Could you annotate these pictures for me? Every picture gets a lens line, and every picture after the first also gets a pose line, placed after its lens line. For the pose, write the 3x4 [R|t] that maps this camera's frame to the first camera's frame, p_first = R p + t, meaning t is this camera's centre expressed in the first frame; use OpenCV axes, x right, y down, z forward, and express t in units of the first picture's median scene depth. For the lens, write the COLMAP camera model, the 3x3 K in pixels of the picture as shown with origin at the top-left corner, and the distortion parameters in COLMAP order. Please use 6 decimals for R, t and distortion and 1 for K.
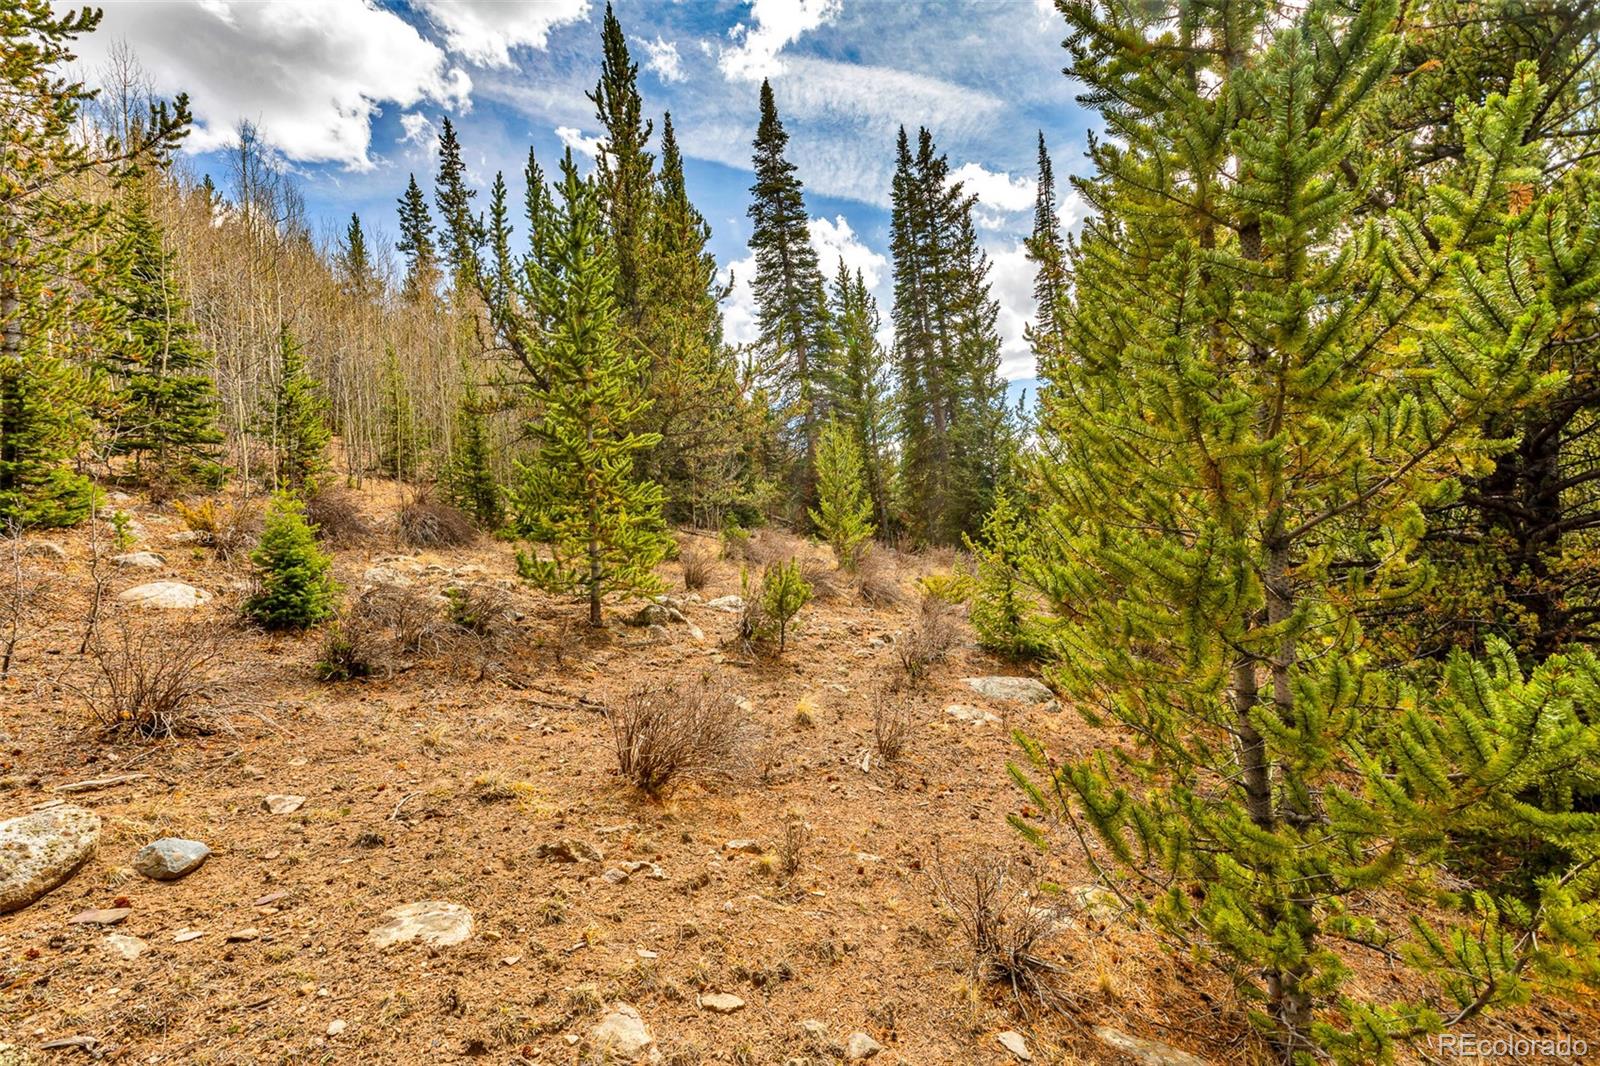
lens RADIAL K [[732.6, 0, 803.7], [0, 732.6, 561.0], [0, 0, 1]] dist [-0.003927, -0.001086]
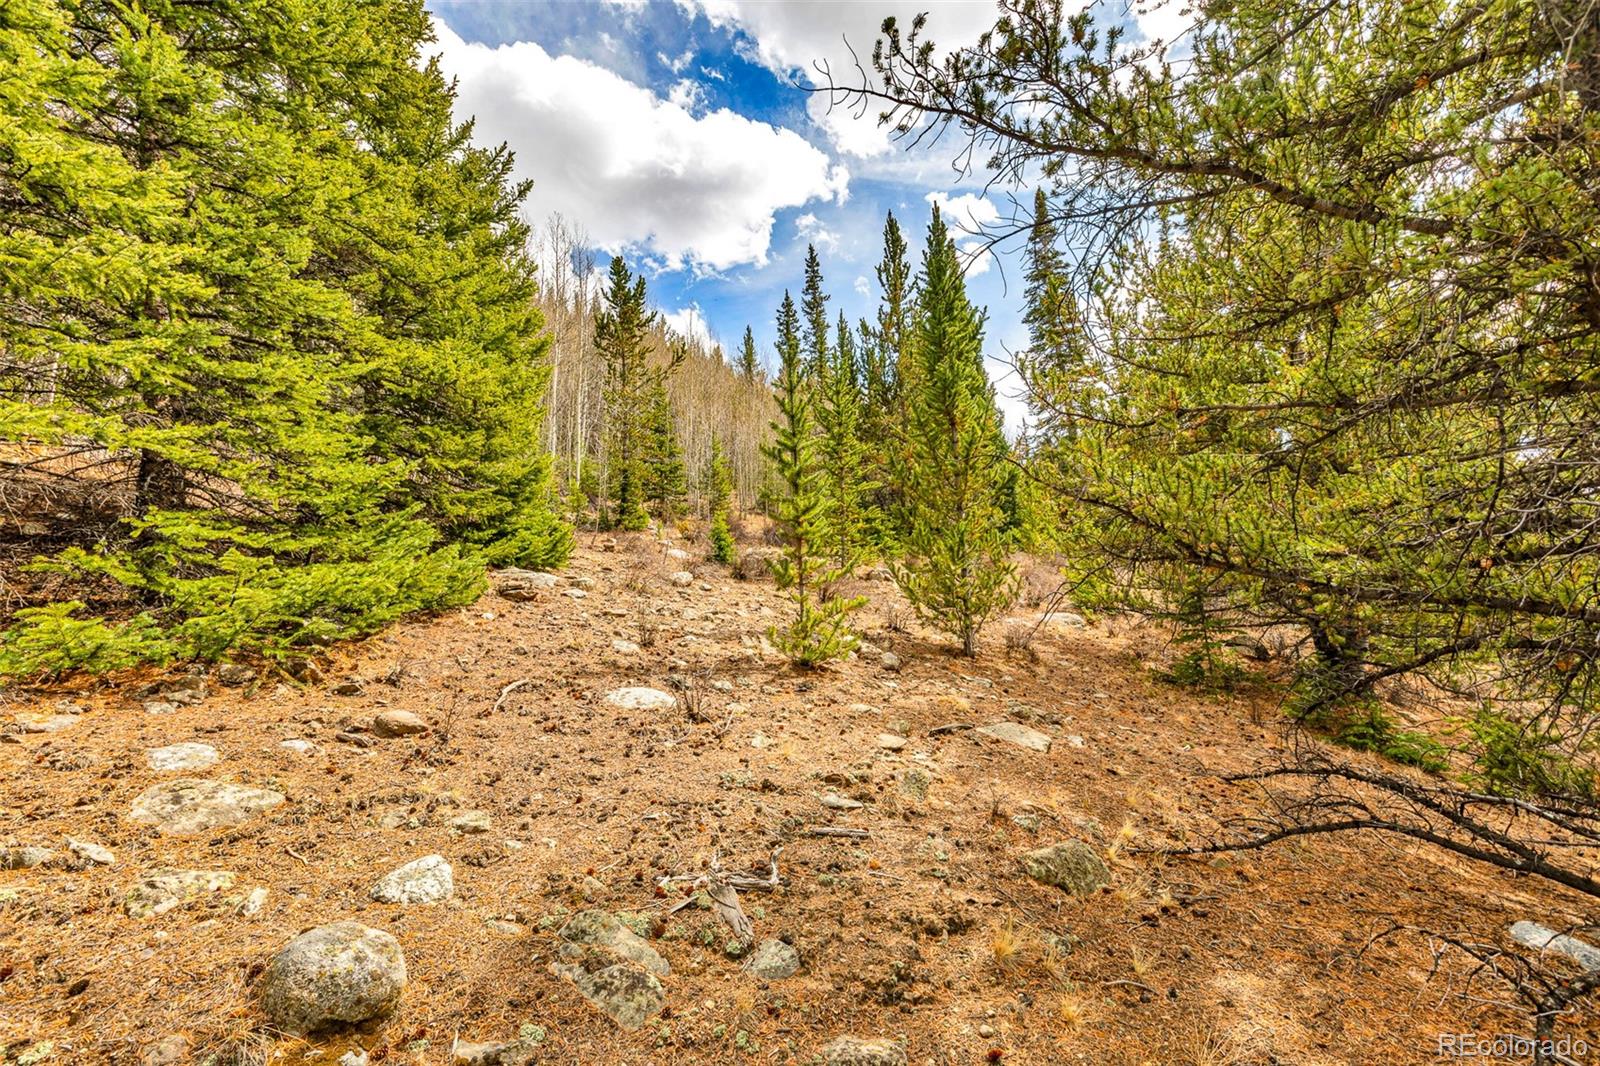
lens RADIAL K [[732.6, 0, 803.7], [0, 732.6, 561.0], [0, 0, 1]] dist [-0.003927, -0.001086]
pose [[0.894652, 0.007252, -0.446705, 0.146863], [-0.031279, 0.998431, -0.046436, 0.039455], [0.445668, 0.055517, 0.893475, -0.241985]]
